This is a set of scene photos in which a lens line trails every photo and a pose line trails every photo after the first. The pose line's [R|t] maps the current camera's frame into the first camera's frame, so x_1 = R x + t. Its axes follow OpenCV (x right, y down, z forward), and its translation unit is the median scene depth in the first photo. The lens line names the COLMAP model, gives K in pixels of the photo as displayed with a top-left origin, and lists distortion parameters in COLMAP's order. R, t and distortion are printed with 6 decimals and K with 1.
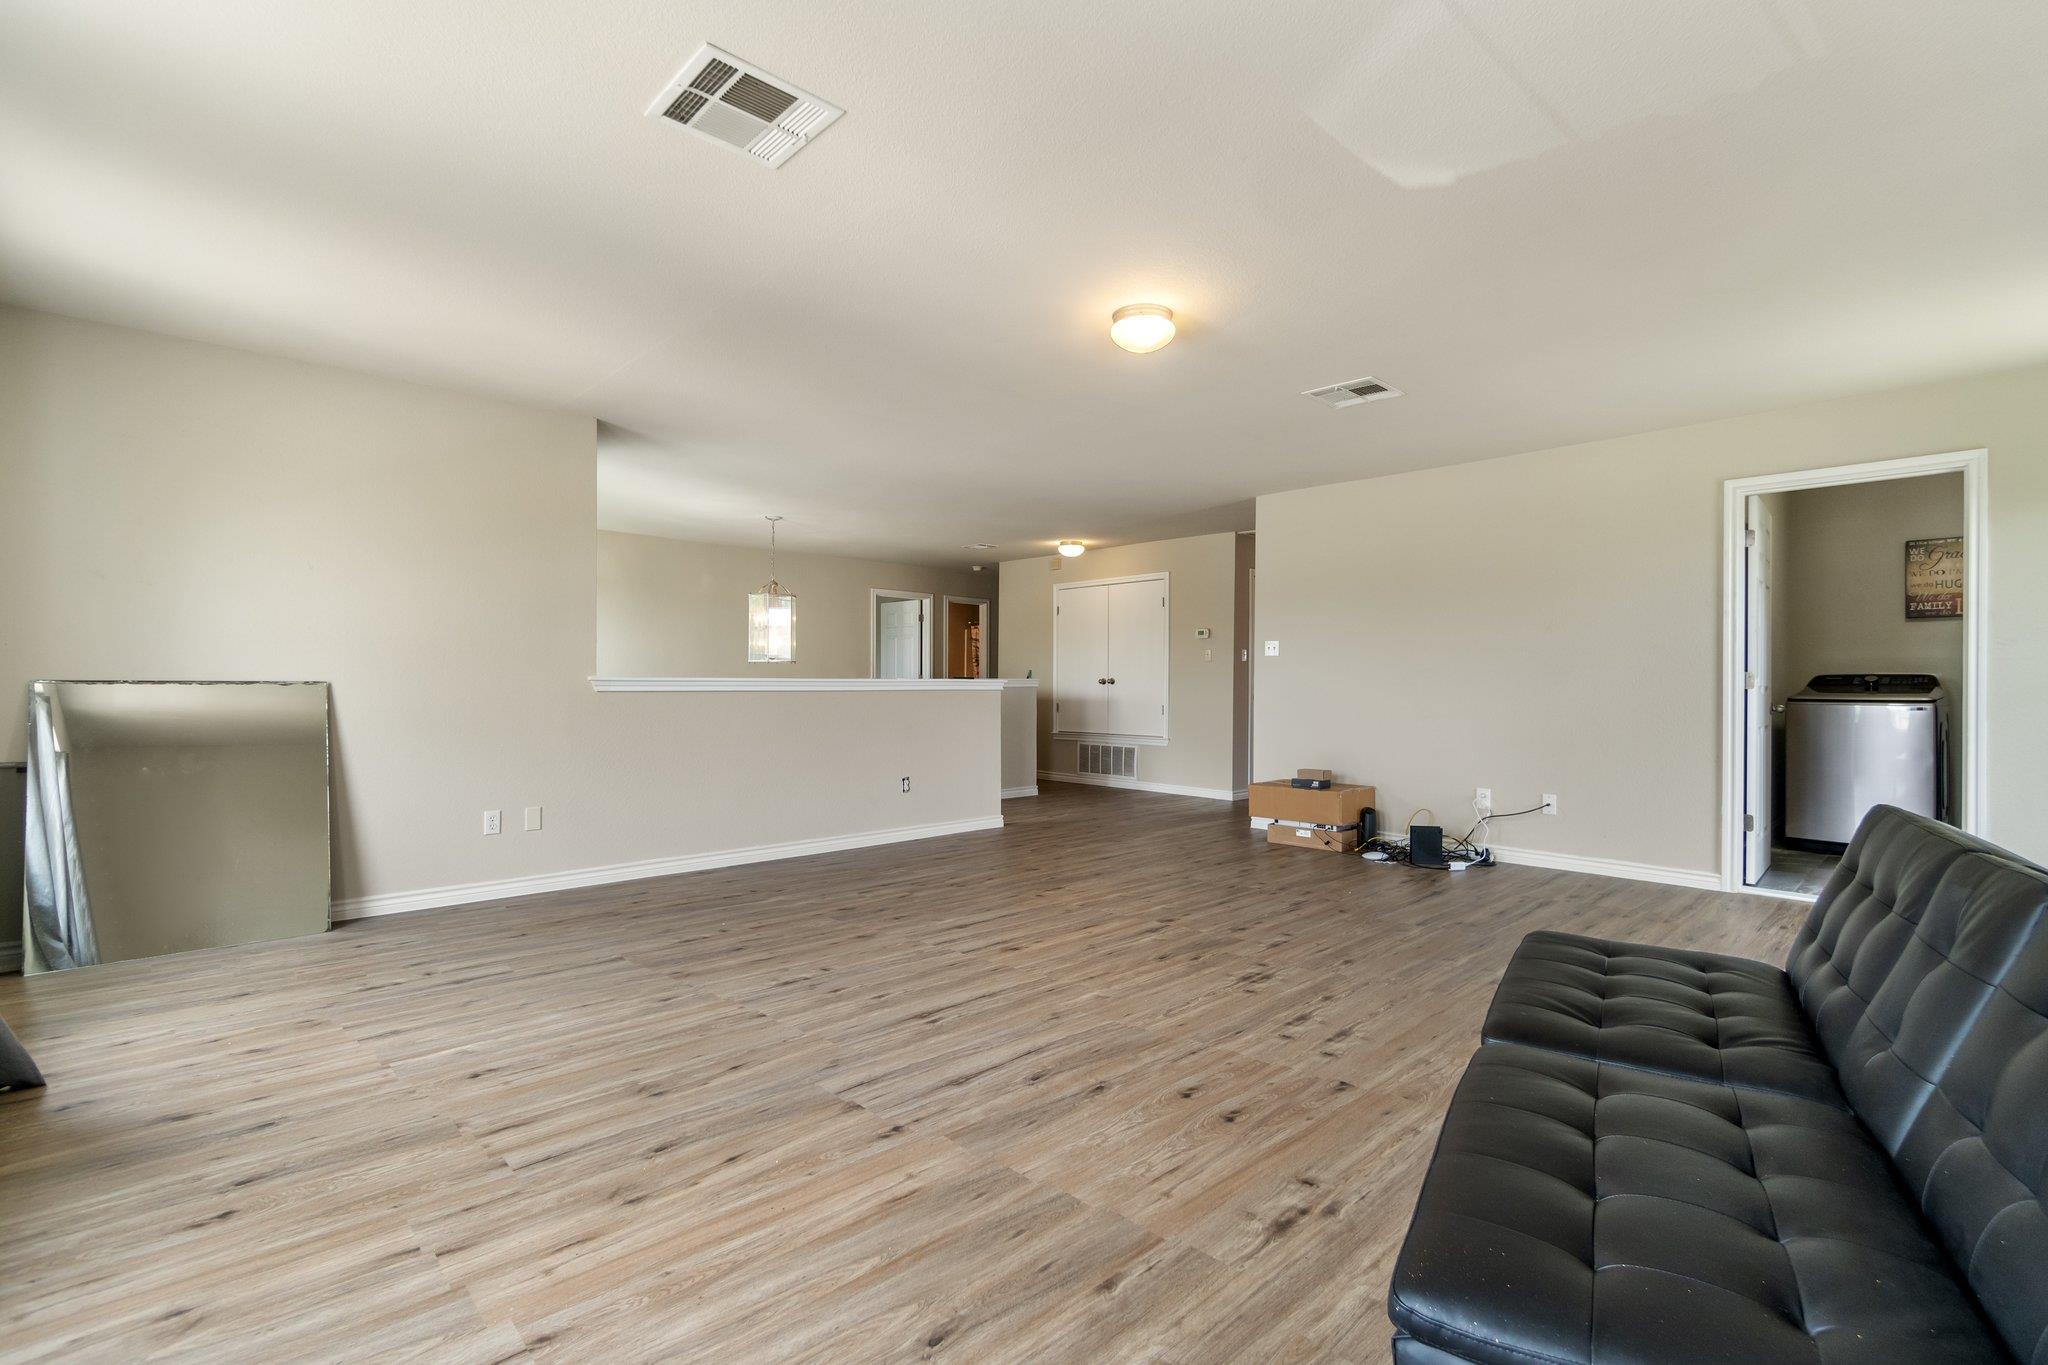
lens RADIAL K [[911.8, 0, 1014.5], [0, 911.8, 683.4], [0, 0, 1]] dist [0.000127, -0.000803]
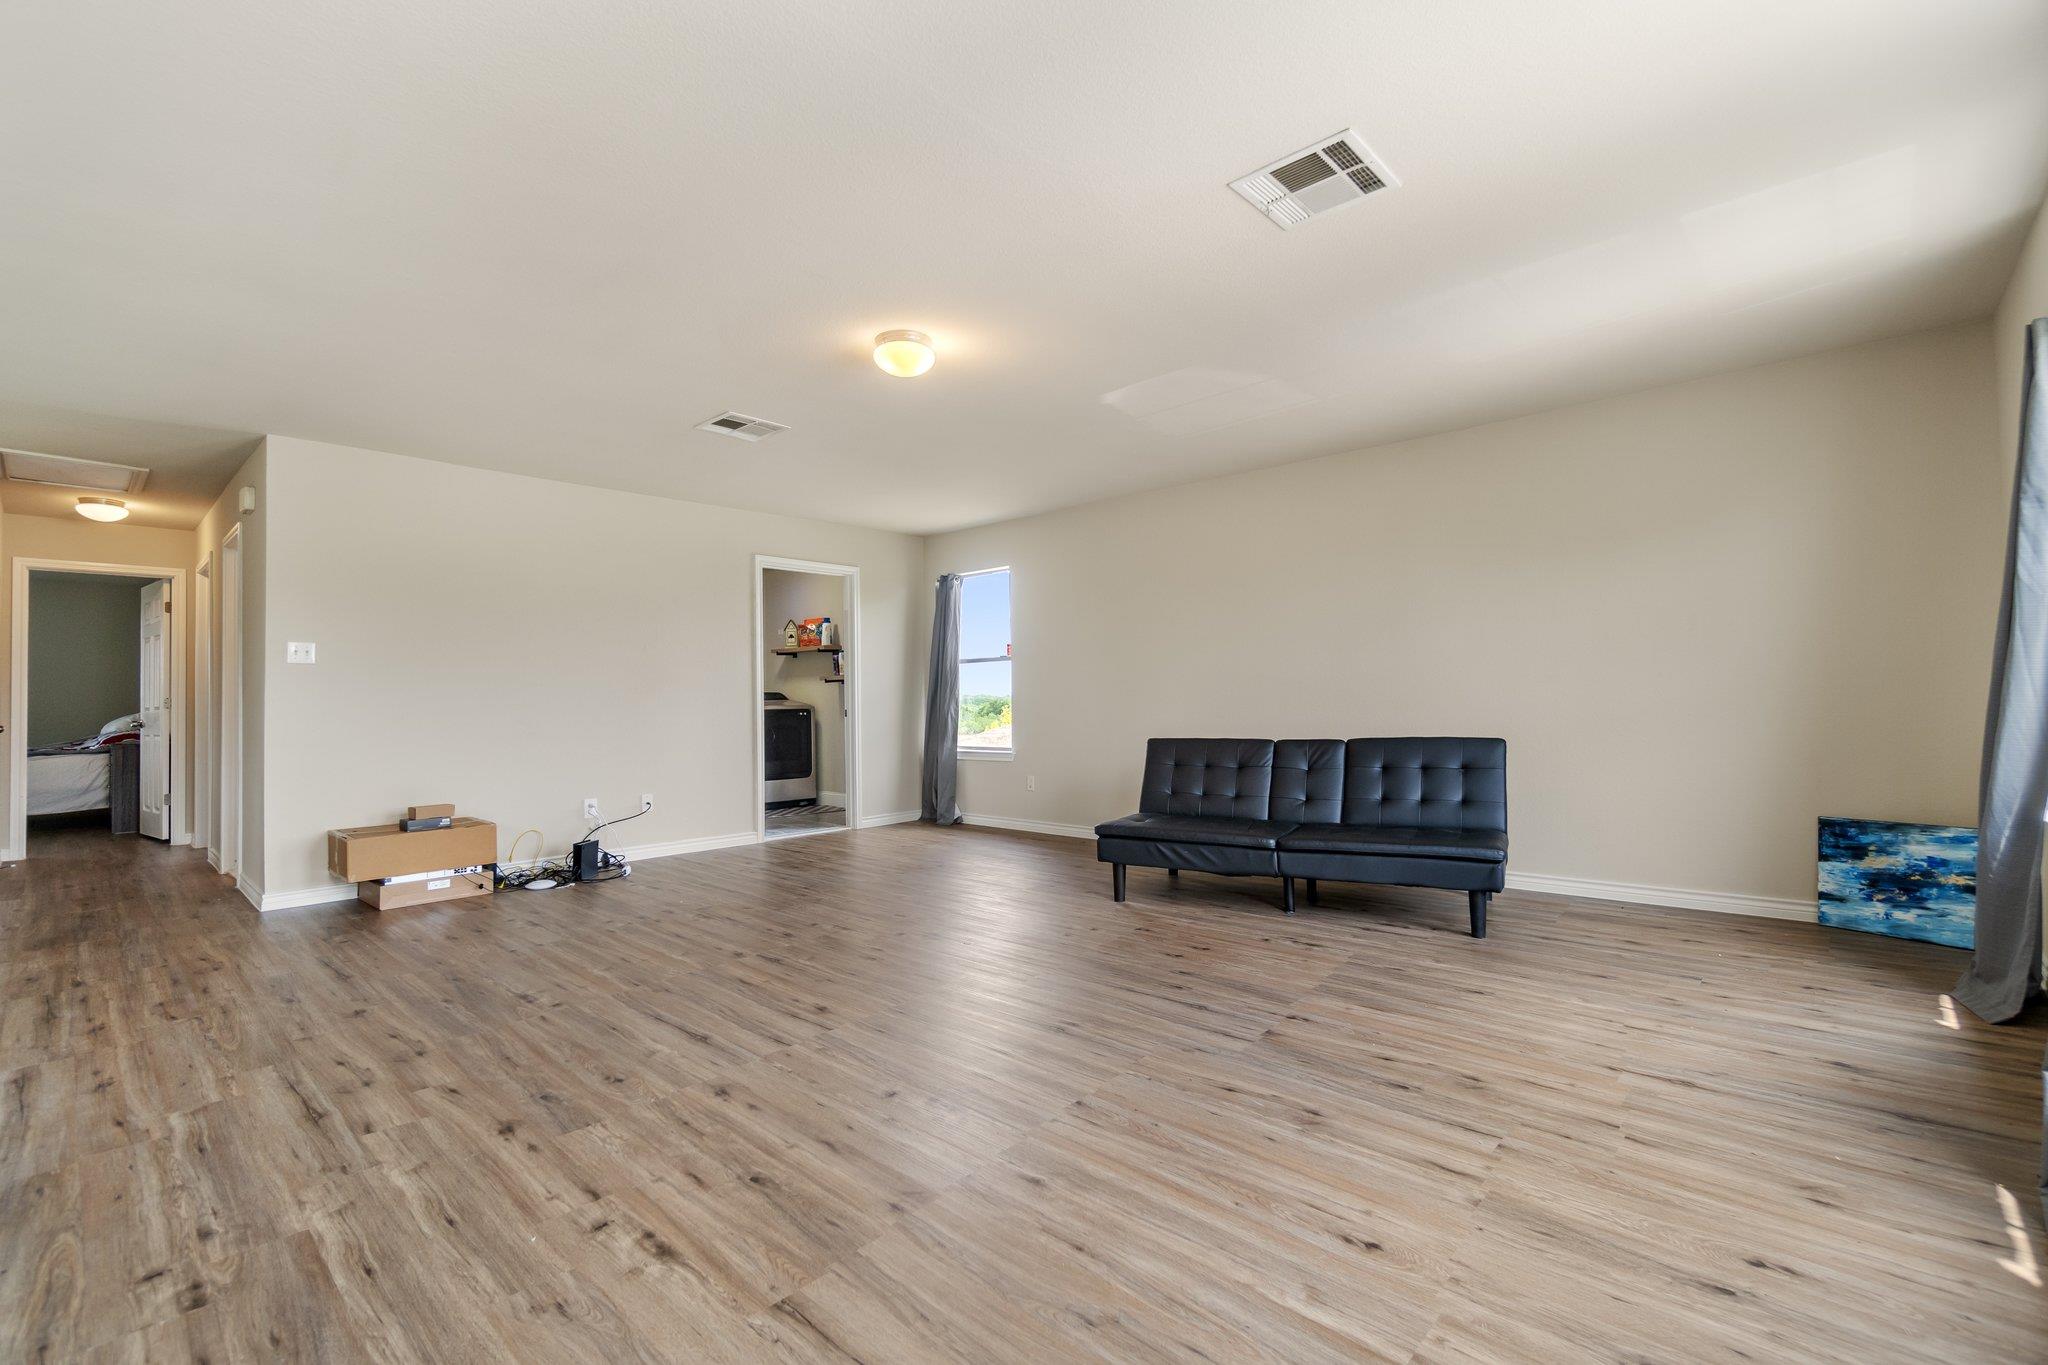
lens RADIAL K [[911.8, 0, 1016.5], [0, 911.8, 685.2], [0, 0, 1]] dist [0.000127, -0.000803]
pose [[-0.068332, 0.015812, 0.997537, -1.265996], [0.014254, 0.999788, -0.014871, 0.017224], [-0.997561, 0.013202, -0.068543, 1.312075]]
